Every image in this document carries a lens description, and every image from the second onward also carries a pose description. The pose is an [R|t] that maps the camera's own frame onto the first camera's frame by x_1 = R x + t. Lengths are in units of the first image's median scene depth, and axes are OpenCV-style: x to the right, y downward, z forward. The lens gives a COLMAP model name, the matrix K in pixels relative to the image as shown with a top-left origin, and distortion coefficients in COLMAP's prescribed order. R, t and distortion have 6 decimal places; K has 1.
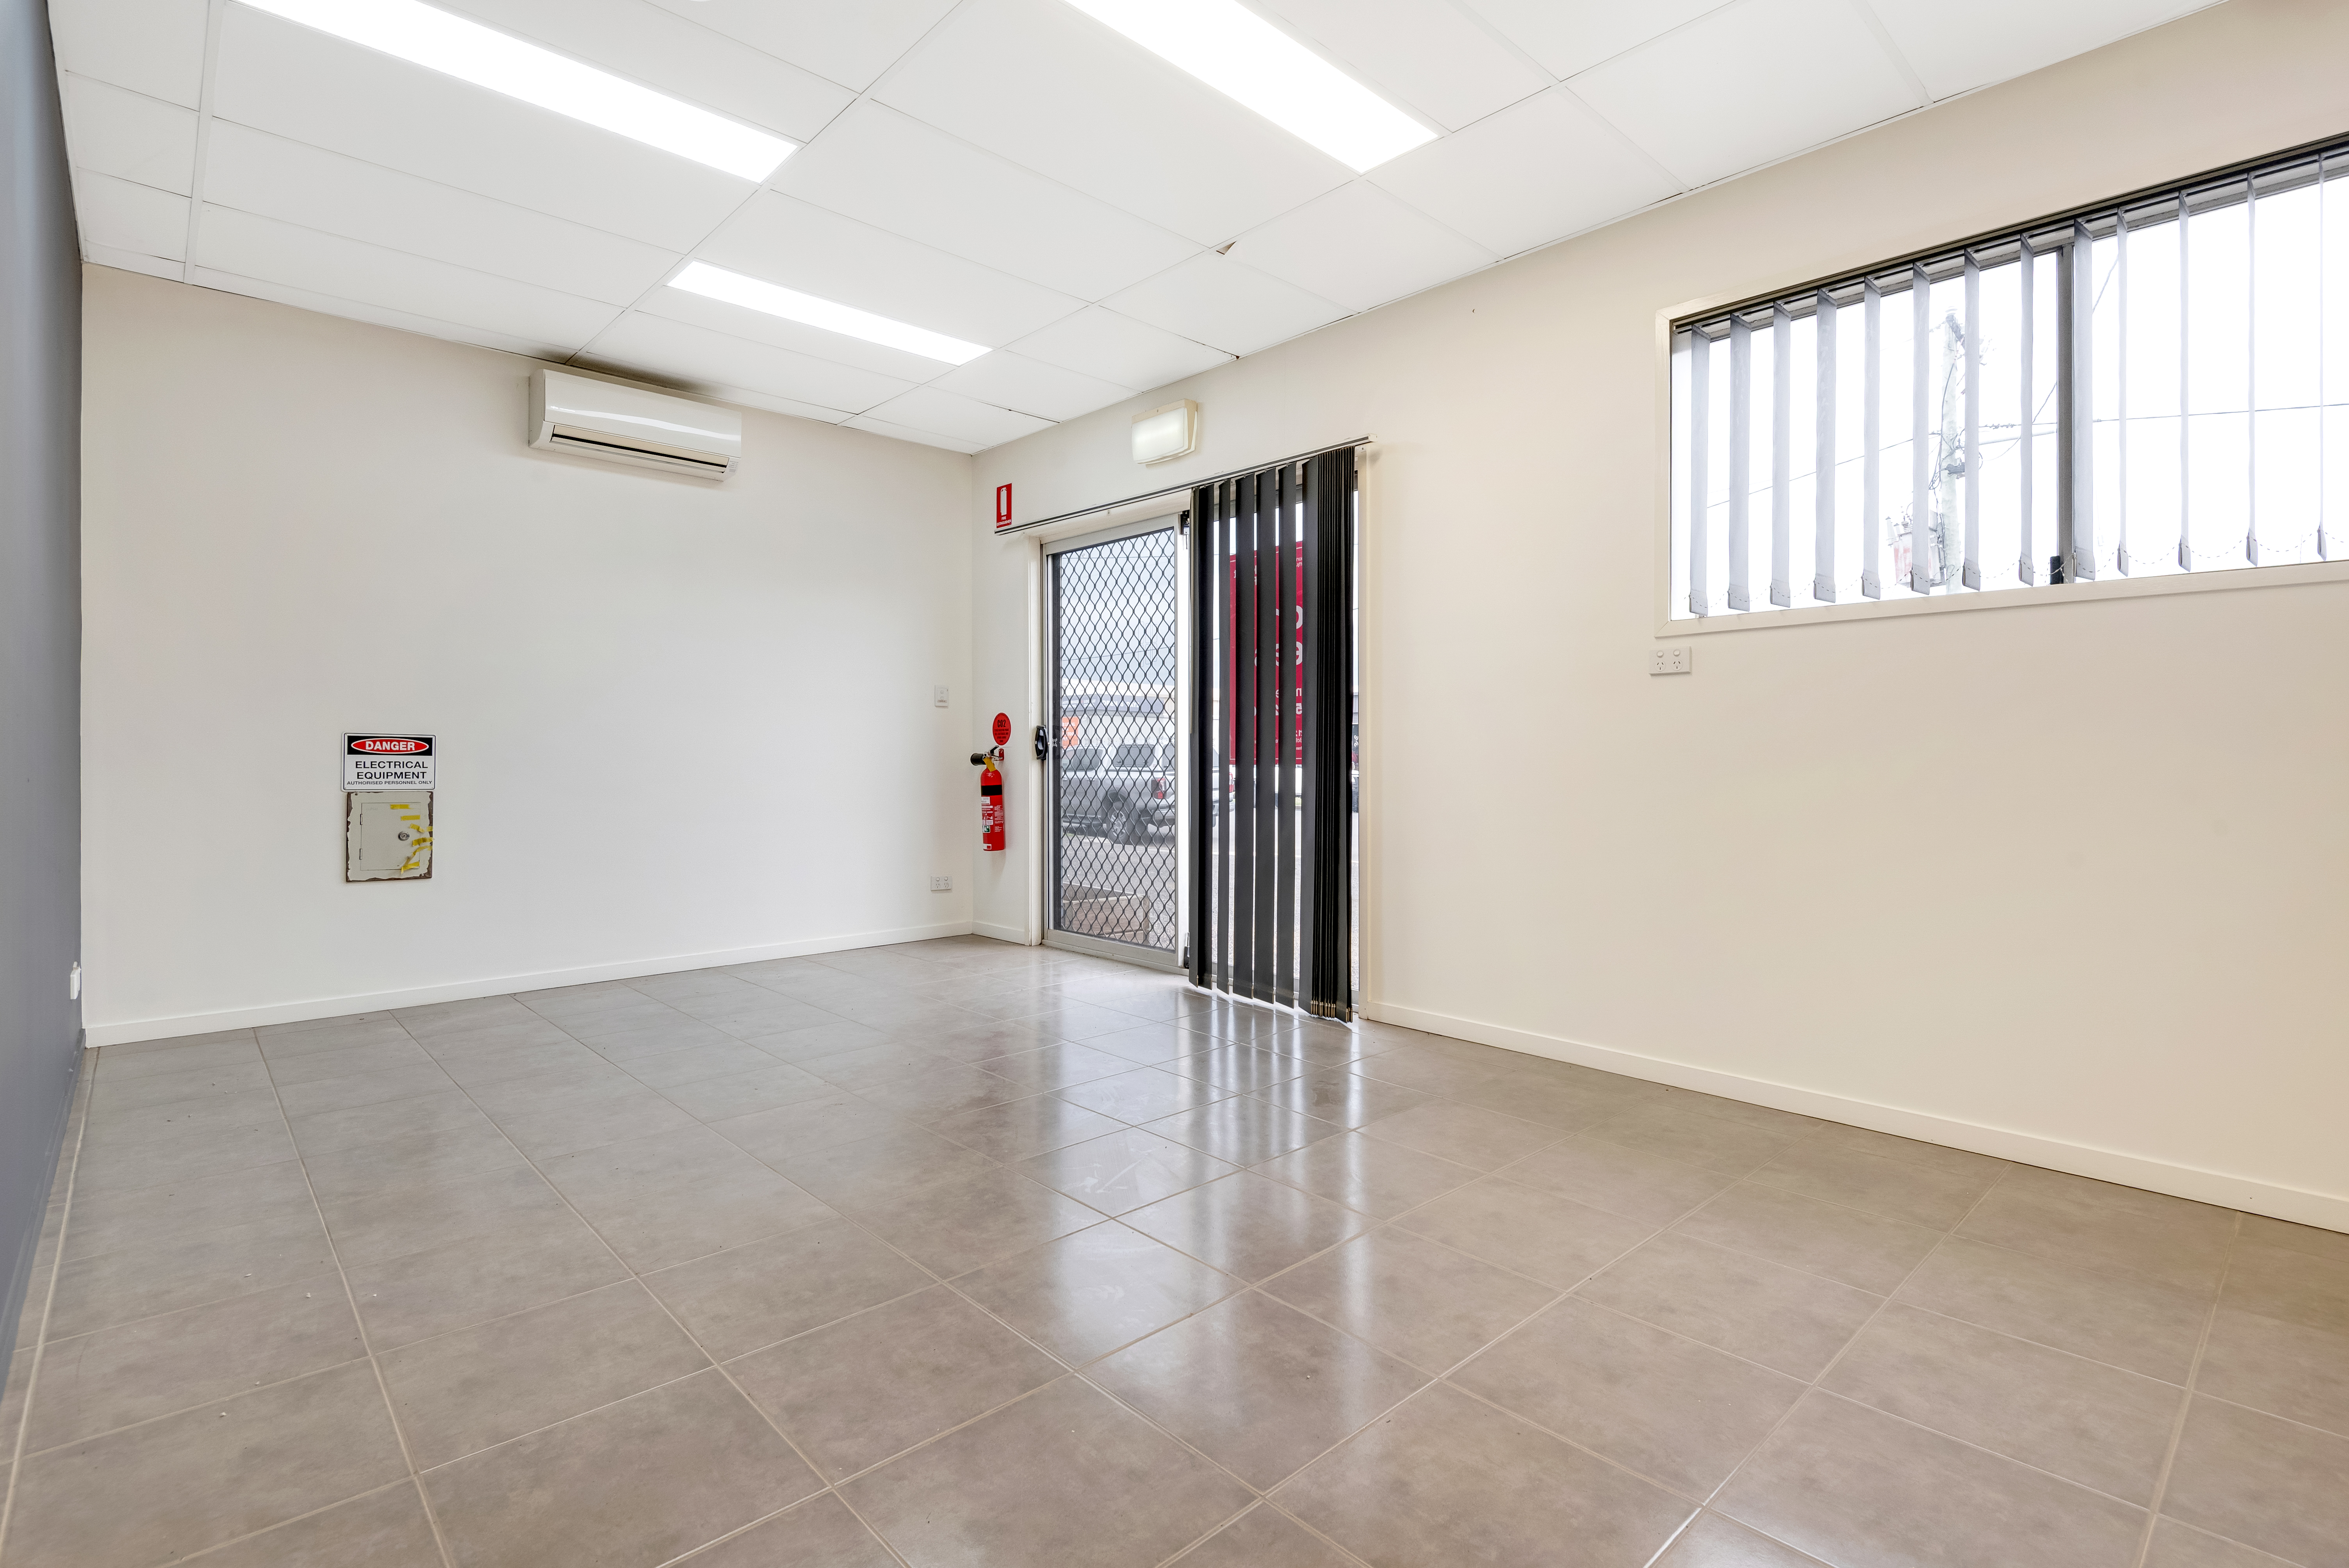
lens RADIAL K [[1095.5, 0, 1193.2], [0, 1095.5, 767.7], [0, 0, 1]] dist [0.001808, -0.000867]
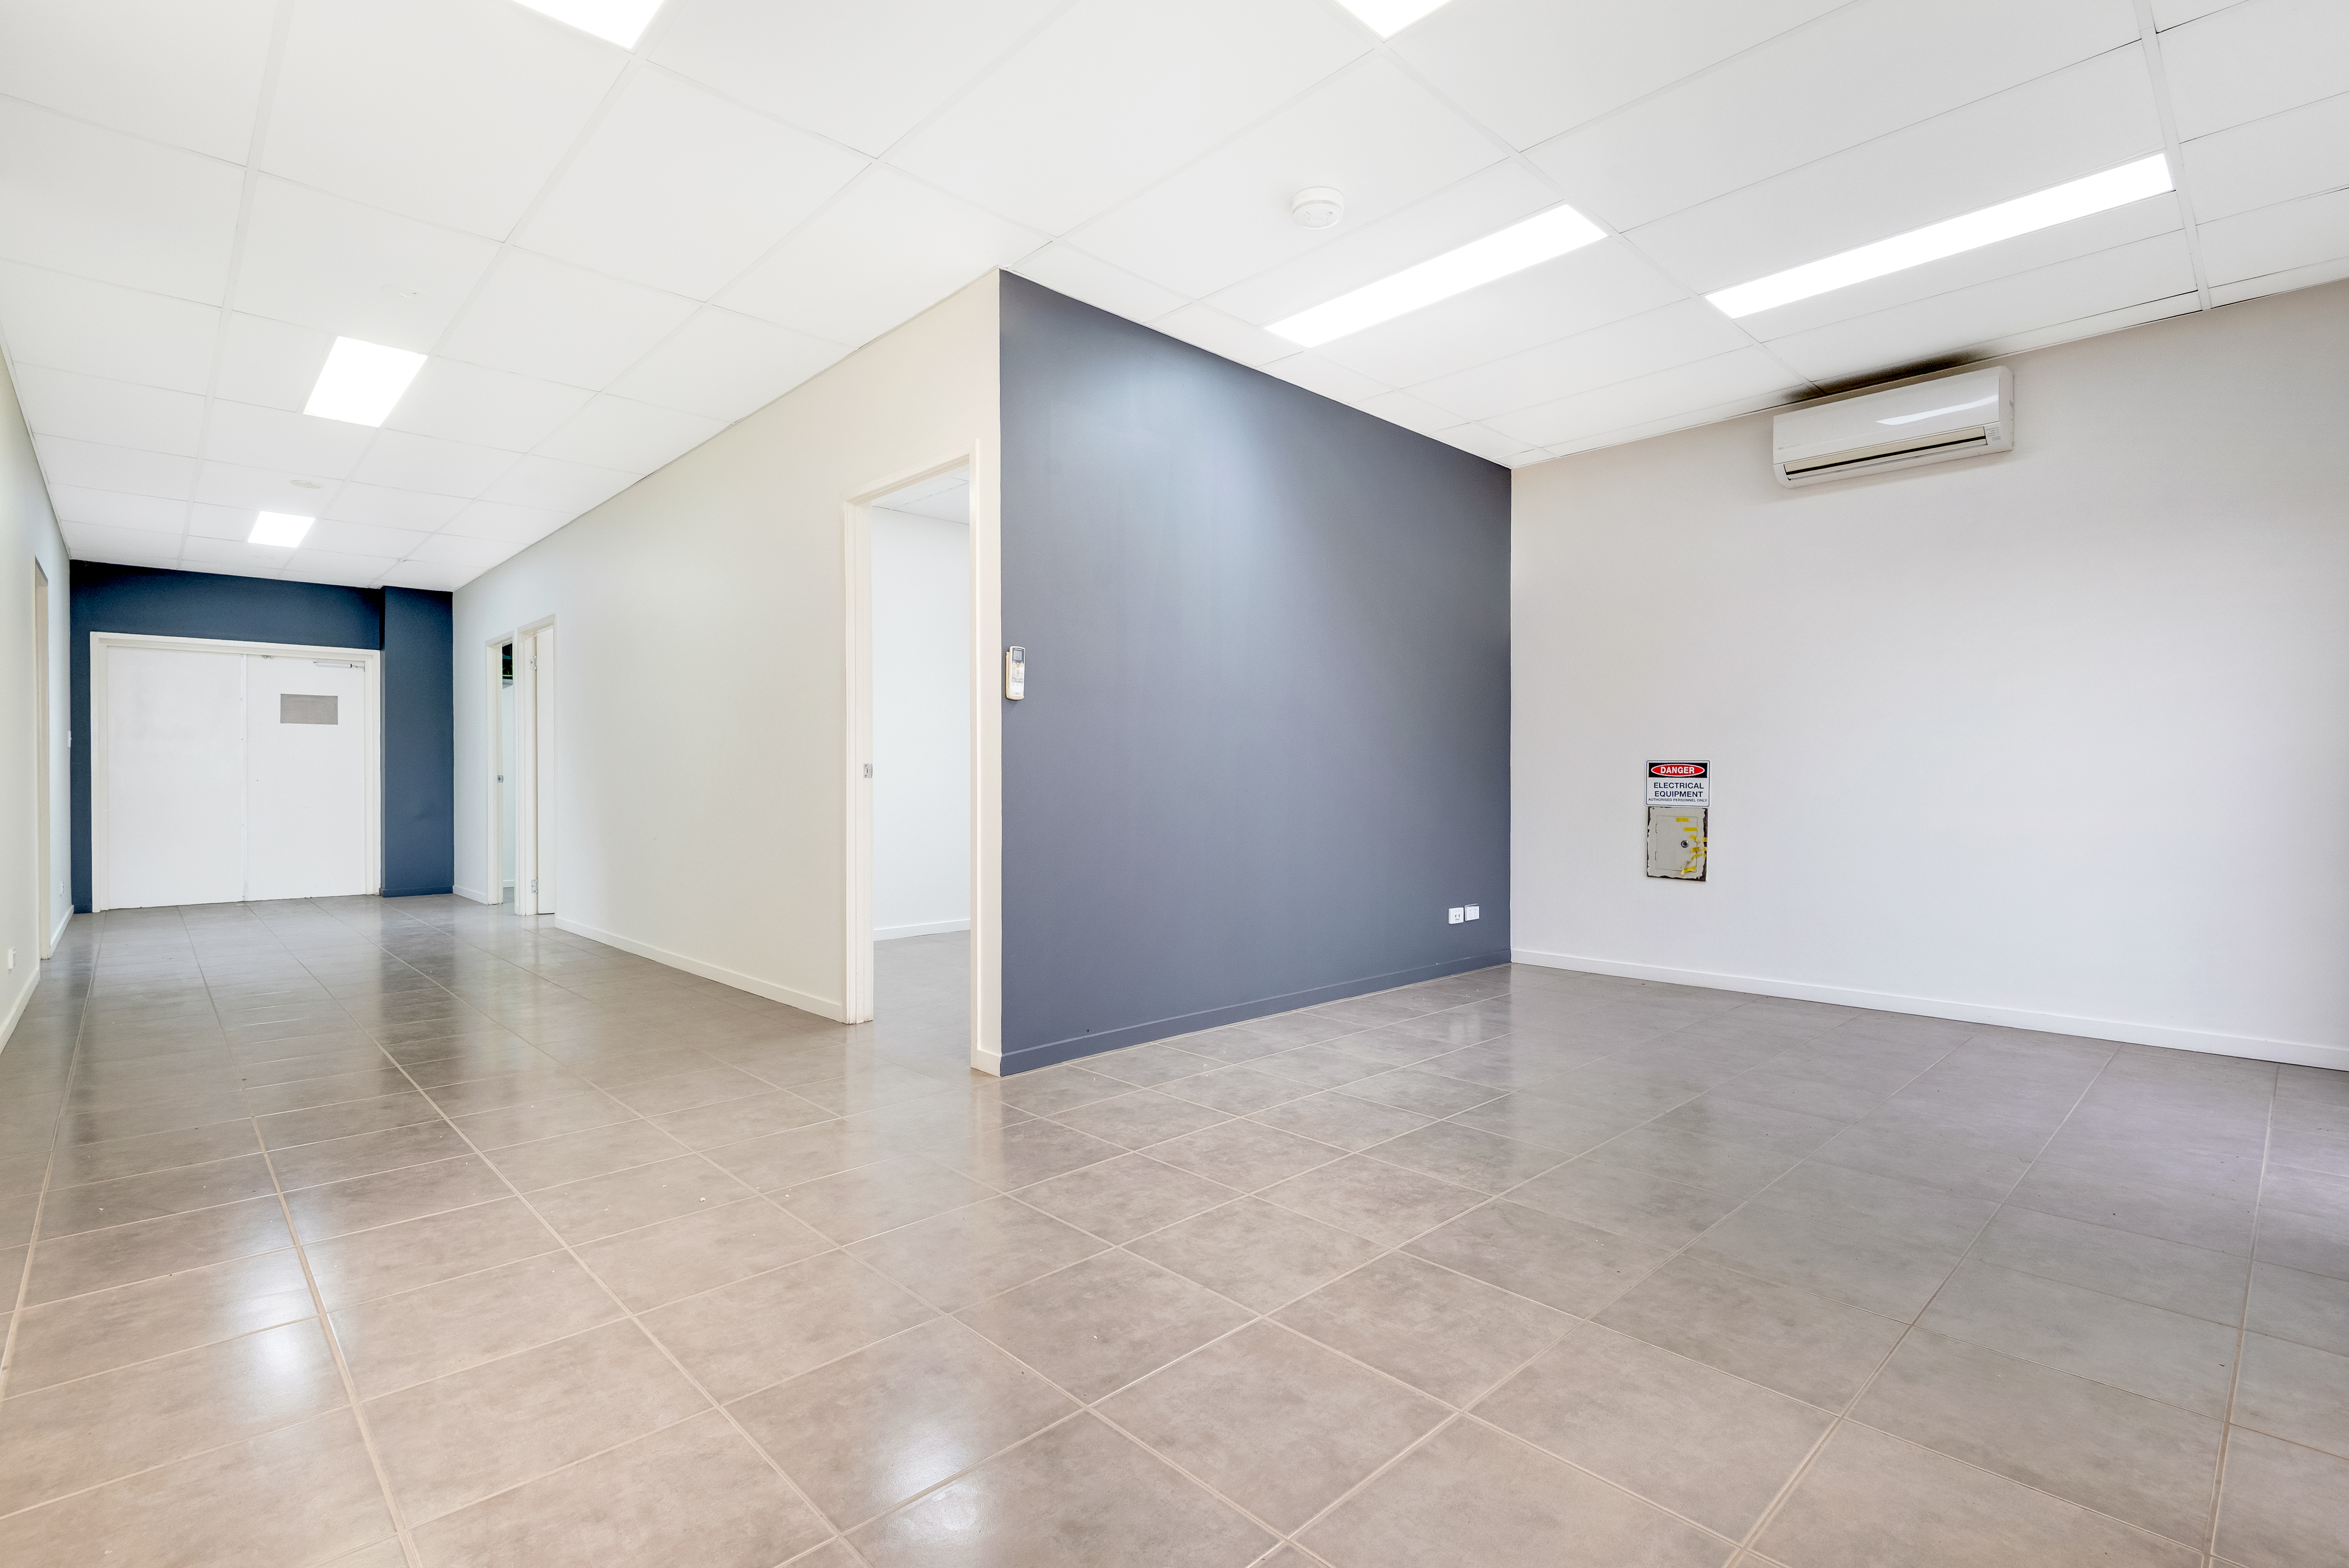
lens RADIAL K [[1095.5, 0, 1193.5], [0, 1095.5, 785.8], [0, 0, 1]] dist [0.001808, -0.000867]
pose [[0.008636, 0.003356, -0.999957, 0.499895], [-0.007661, 0.999965, 0.003290, -0.002263], [0.999933, 0.007632, 0.008661, 0.447828]]
